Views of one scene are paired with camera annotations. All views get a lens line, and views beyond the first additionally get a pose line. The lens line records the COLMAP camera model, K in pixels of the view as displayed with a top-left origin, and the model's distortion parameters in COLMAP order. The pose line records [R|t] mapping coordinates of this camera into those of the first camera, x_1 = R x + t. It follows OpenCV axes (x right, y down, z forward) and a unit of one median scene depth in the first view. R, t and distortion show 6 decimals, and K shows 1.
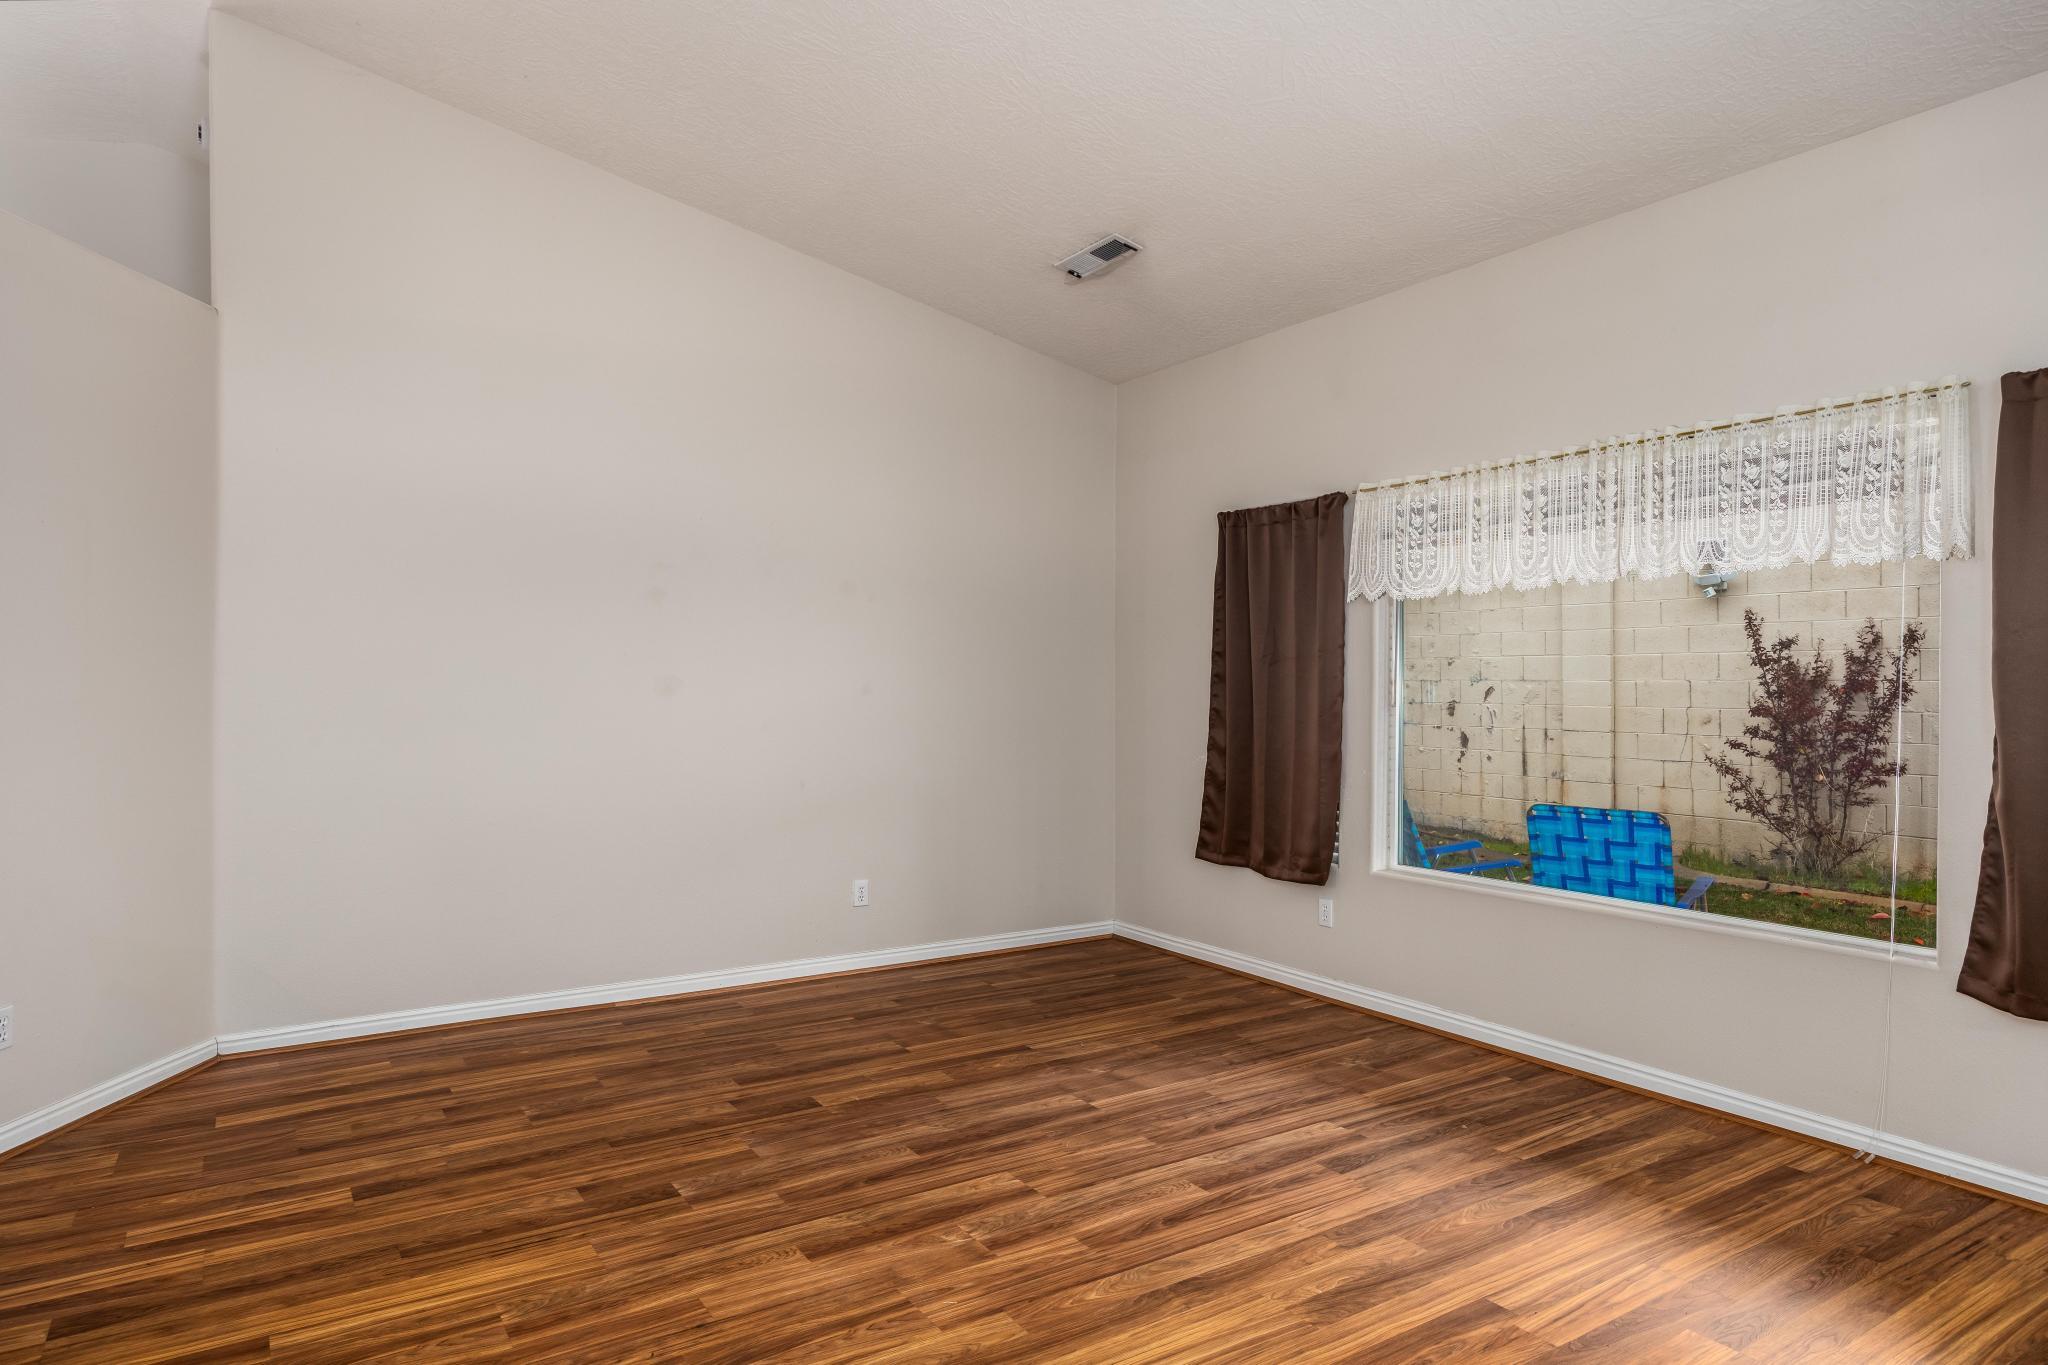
lens RADIAL K [[1118.1, 0, 1024.0], [0, 1118.1, 682.5], [0, 0, 1]] dist [0.000896, -0.001812]
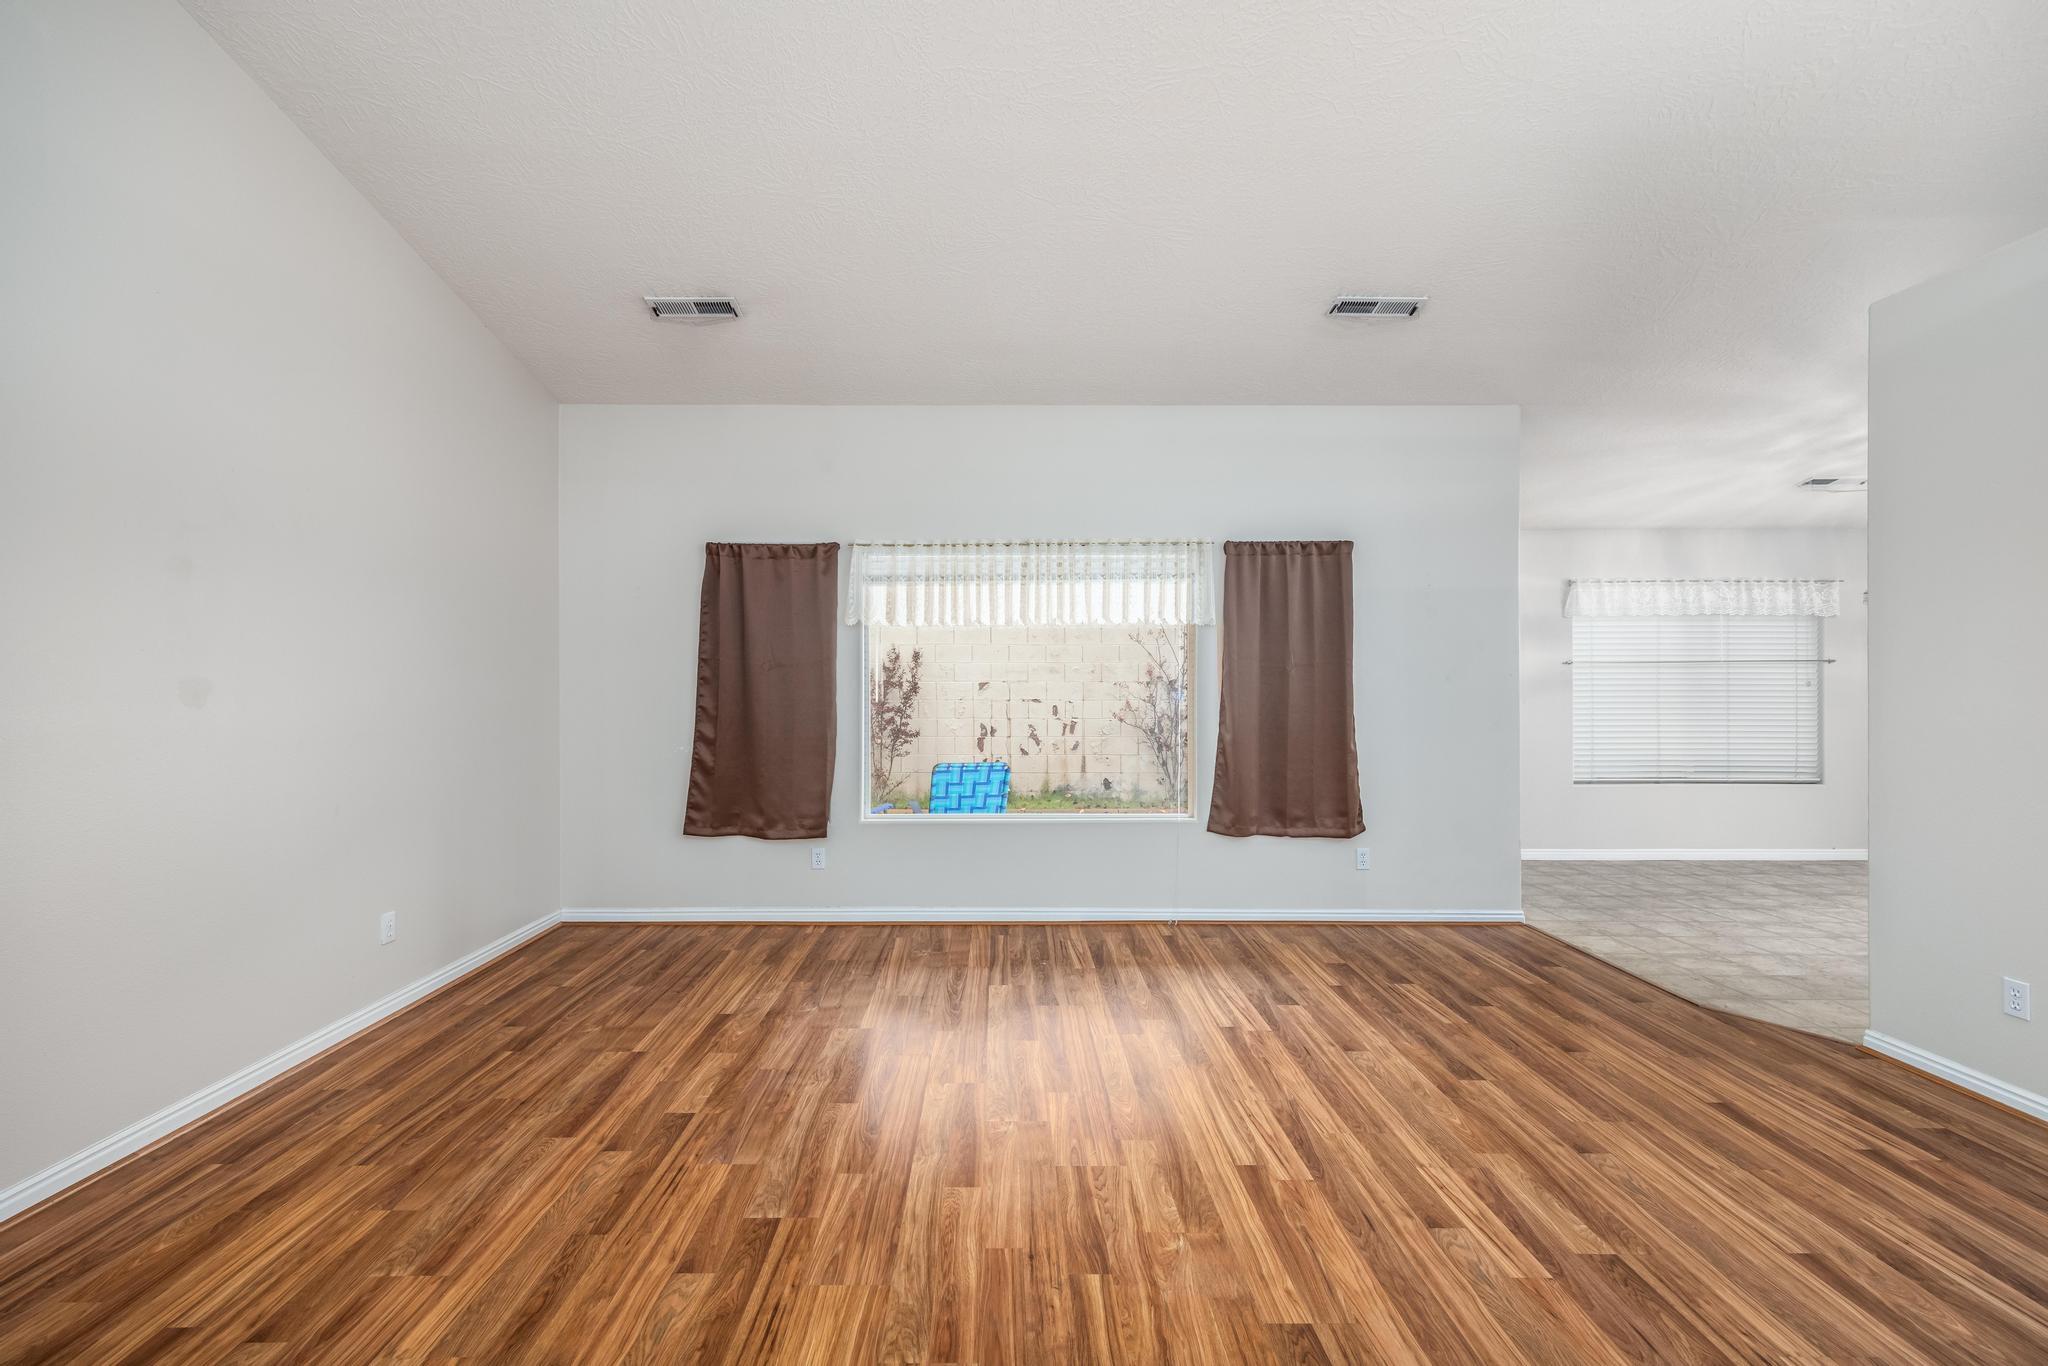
lens RADIAL K [[862.6, 0, 1024.0], [0, 862.6, 683.0], [0, 0, 1]] dist [0.021150, -0.000325]
pose [[0.584642, -0.001945, 0.811289, -0.462424], [0.001484, 0.999998, 0.001328, -0.002926], [-0.811290, 0.000428, 0.584644, 0.225890]]
